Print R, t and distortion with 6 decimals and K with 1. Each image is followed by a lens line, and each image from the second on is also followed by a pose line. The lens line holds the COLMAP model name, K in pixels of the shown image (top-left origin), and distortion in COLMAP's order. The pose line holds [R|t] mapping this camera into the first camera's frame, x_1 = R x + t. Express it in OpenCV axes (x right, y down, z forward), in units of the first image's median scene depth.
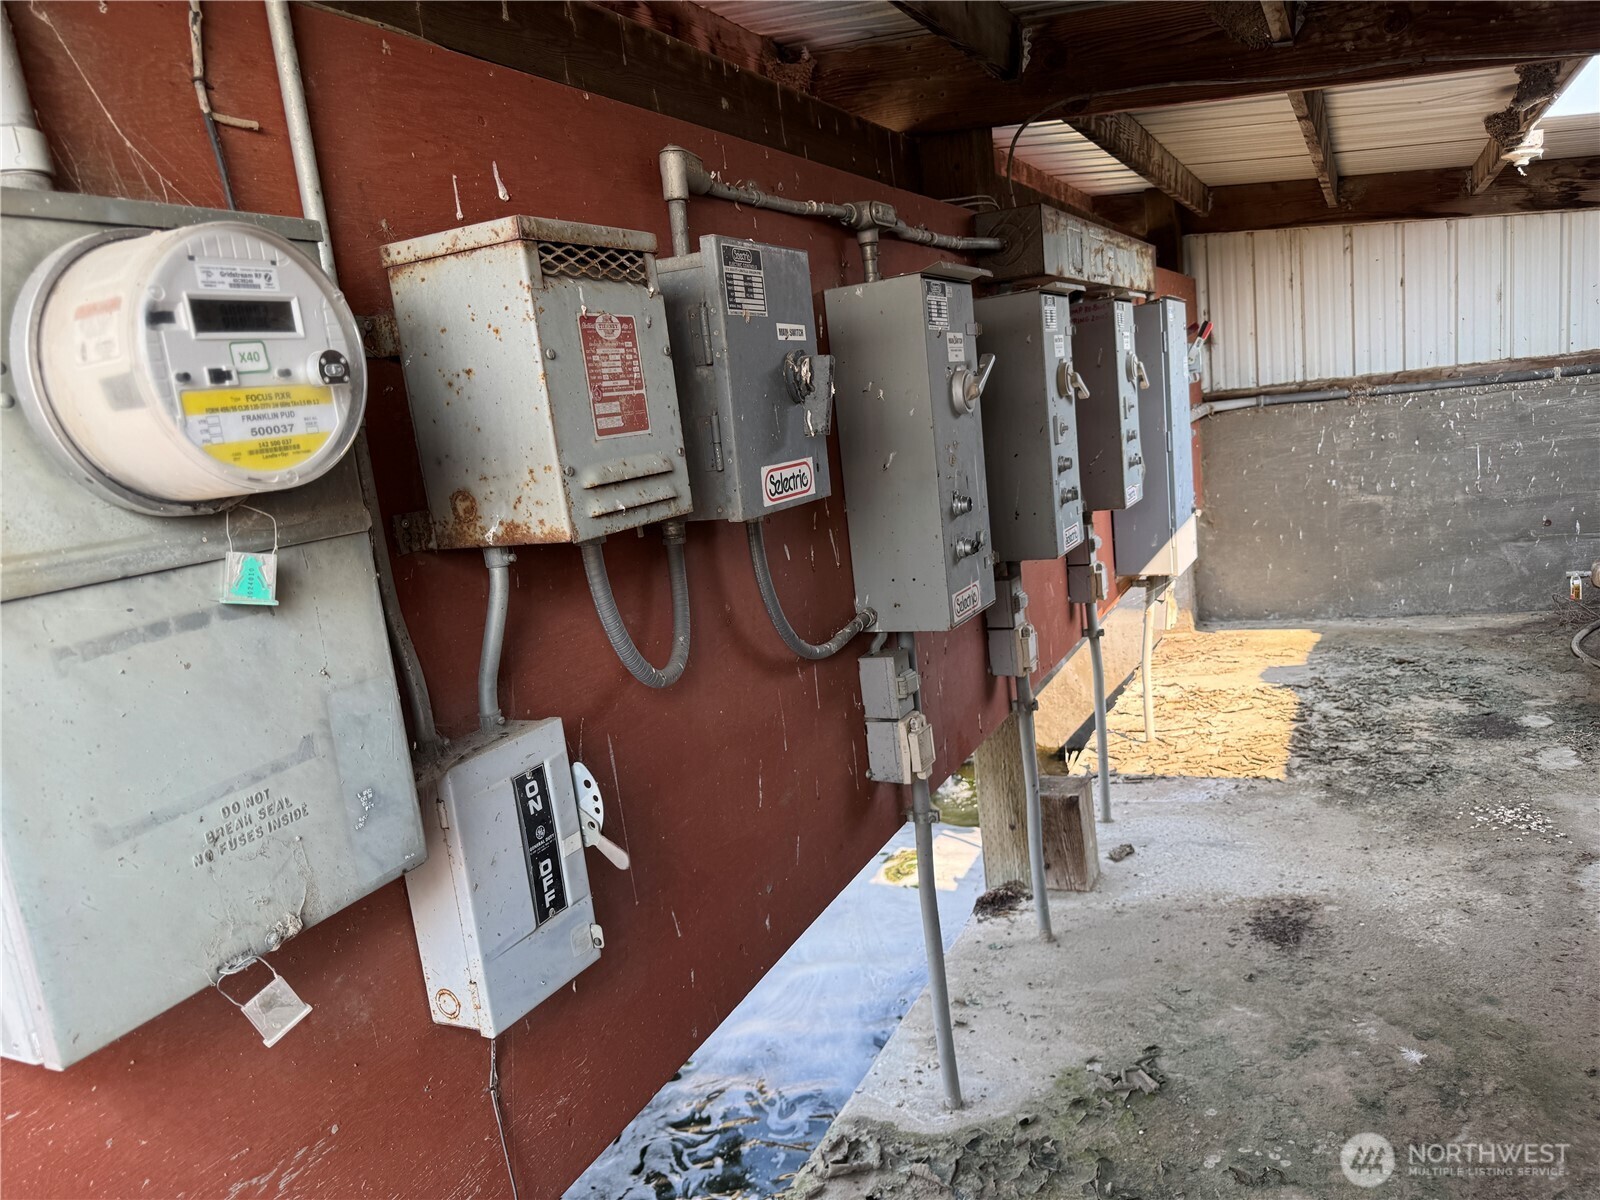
lens RADIAL K [[1124.9, 0, 812.3], [0, 1124.9, 596.2], [0, 0, 1]] dist [0.036917, -0.036812]
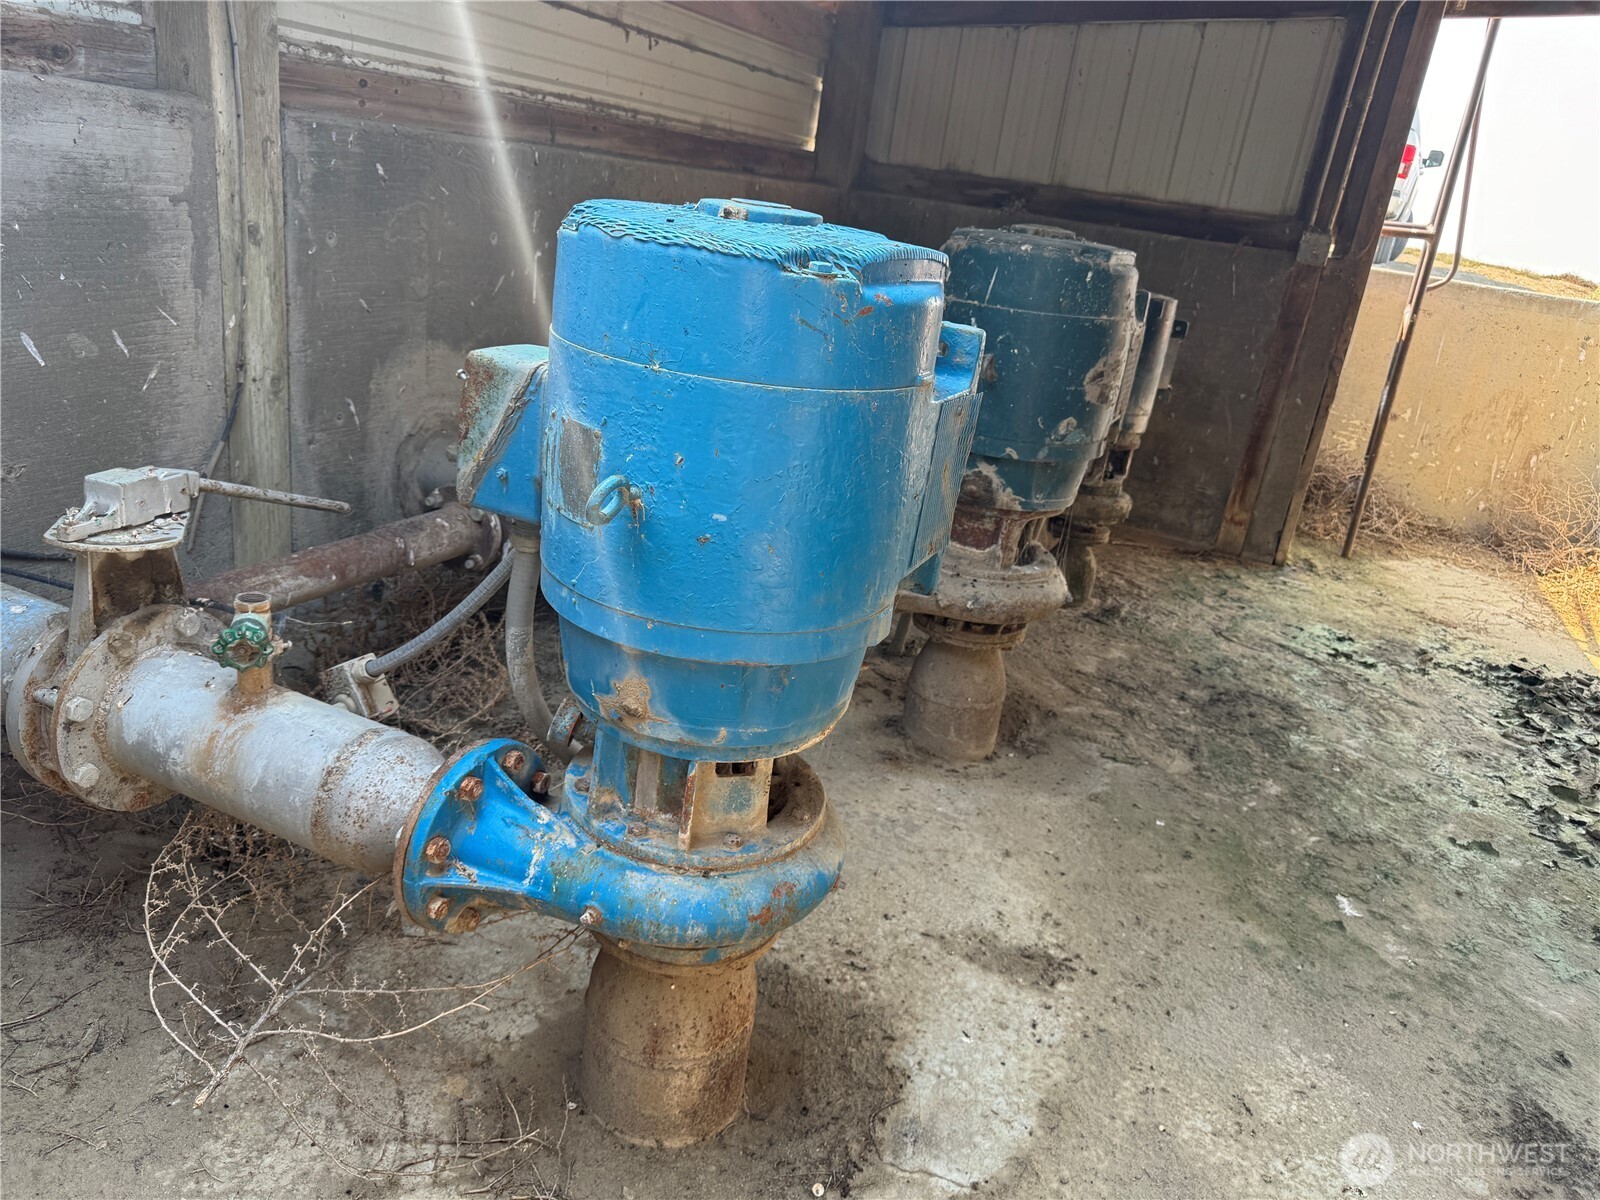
lens RADIAL K [[1124.9, 0, 801.9], [0, 1124.9, 608.4], [0, 0, 1]] dist [0.036917, -0.036812]
pose [[-0.999455, -0.021944, -0.024669, 0.777182], [-0.031549, 0.855071, 0.517550, -0.220891], [0.009737, 0.518046, -0.855298, 1.283071]]
